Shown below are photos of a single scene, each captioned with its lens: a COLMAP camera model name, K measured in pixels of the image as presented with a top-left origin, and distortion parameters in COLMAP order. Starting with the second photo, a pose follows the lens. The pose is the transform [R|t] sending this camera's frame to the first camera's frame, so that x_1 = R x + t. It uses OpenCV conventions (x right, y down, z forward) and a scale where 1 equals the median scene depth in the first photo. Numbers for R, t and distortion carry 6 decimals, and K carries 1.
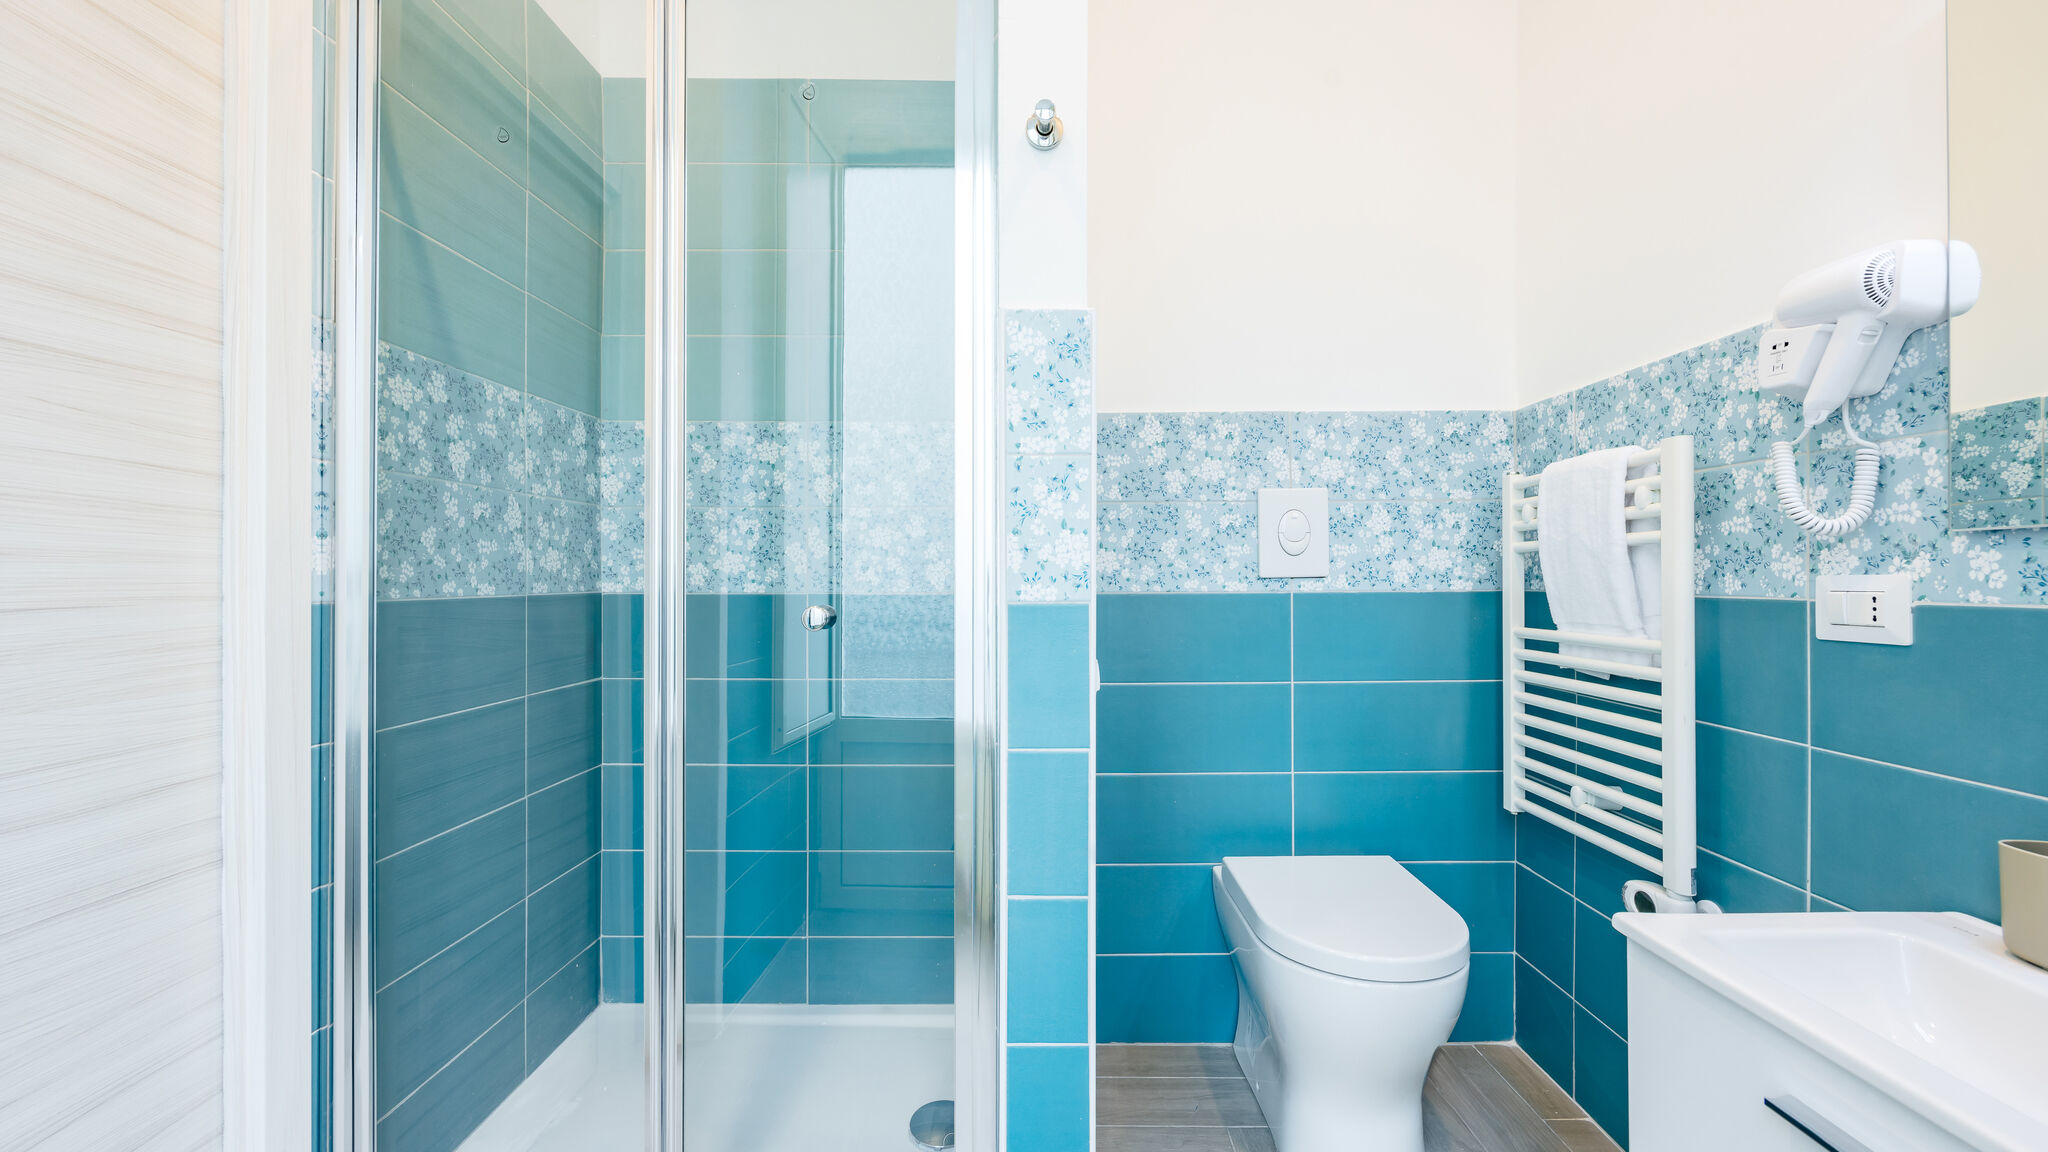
lens RADIAL K [[831.5, 0, 1041.9], [0, 831.5, 573.7], [0, 0, 1]] dist [0.001753, 0.000059]
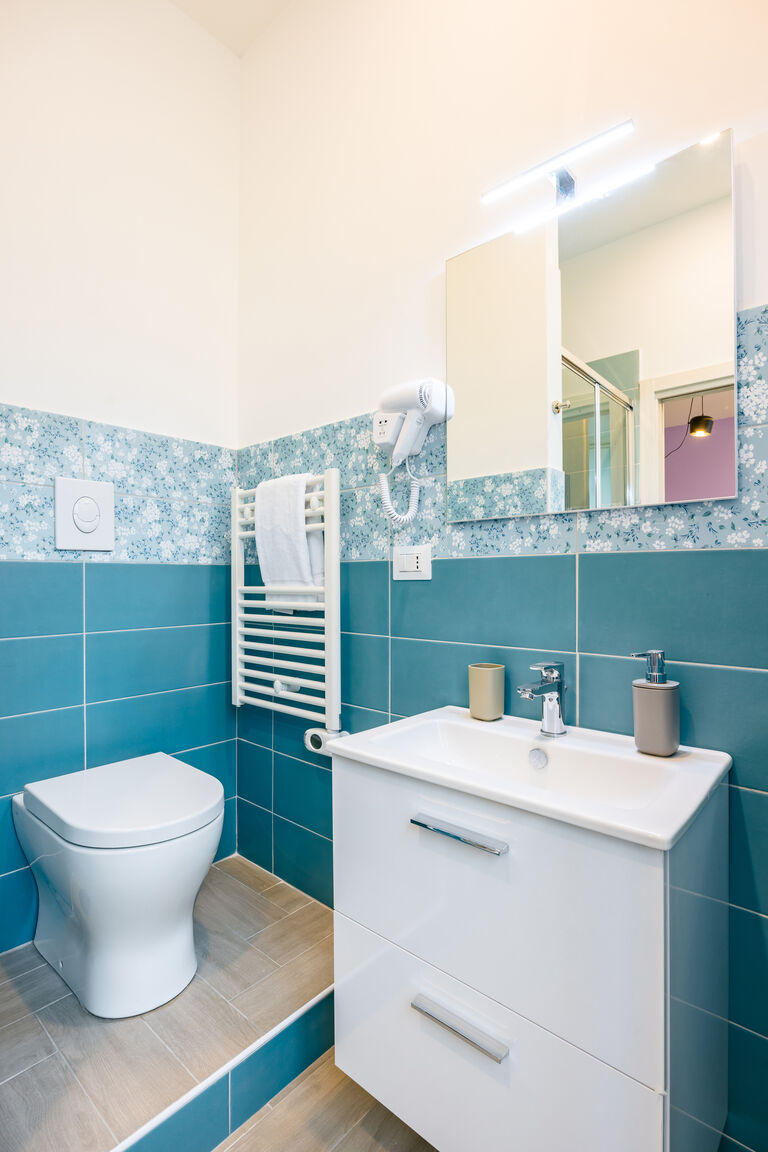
lens RADIAL K [[552.2, 0, 384.0], [0, 552.2, 576.0], [0, 0, 1]] dist [-0.014430, -0.000474]
pose [[0.663906, 0.006575, 0.747787, -0.026875], [-0.002892, 0.999976, -0.006225, 0.061050], [-0.747810, 0.001970, 0.663910, 0.137142]]
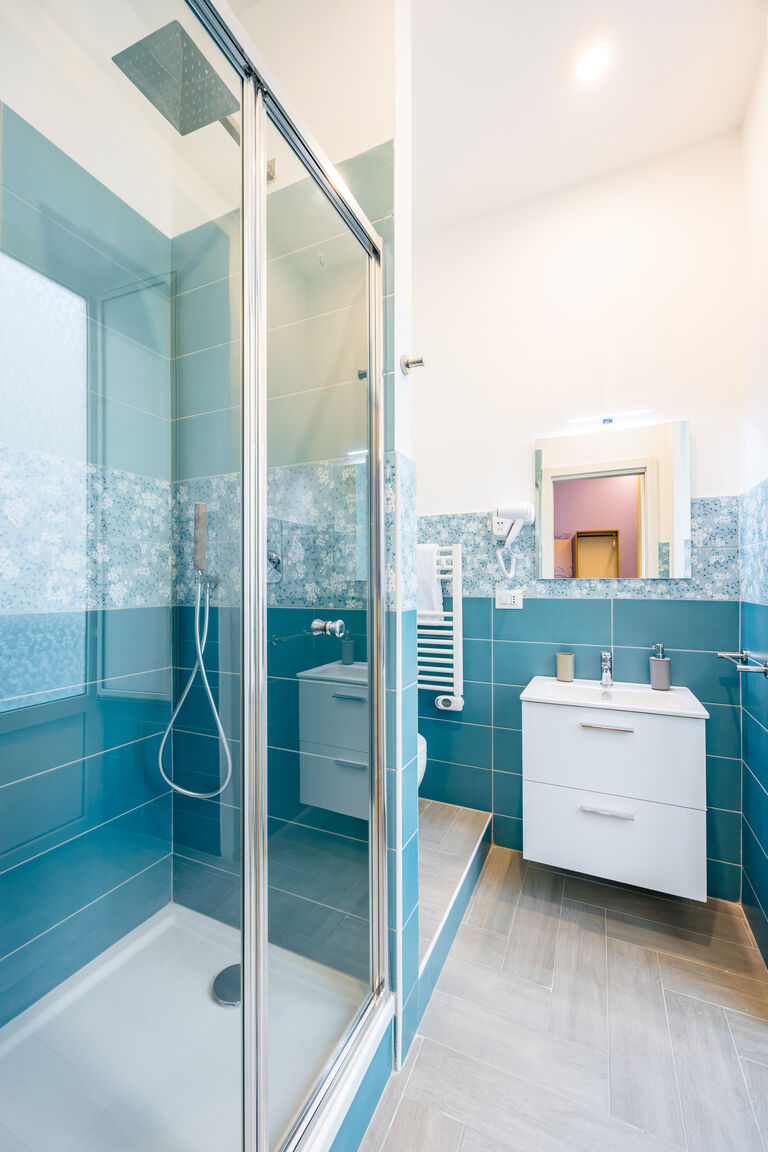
lens RADIAL K [[472.2, 0, 387.1], [0, 472.2, 577.2], [0, 0, 1]] dist [-0.000722, -0.000013]
pose [[0.432963, 0.019348, 0.901204, -0.807111], [-0.005701, 0.999808, -0.018726, -0.009556], [-0.901394, 0.002970, 0.432990, 0.445980]]
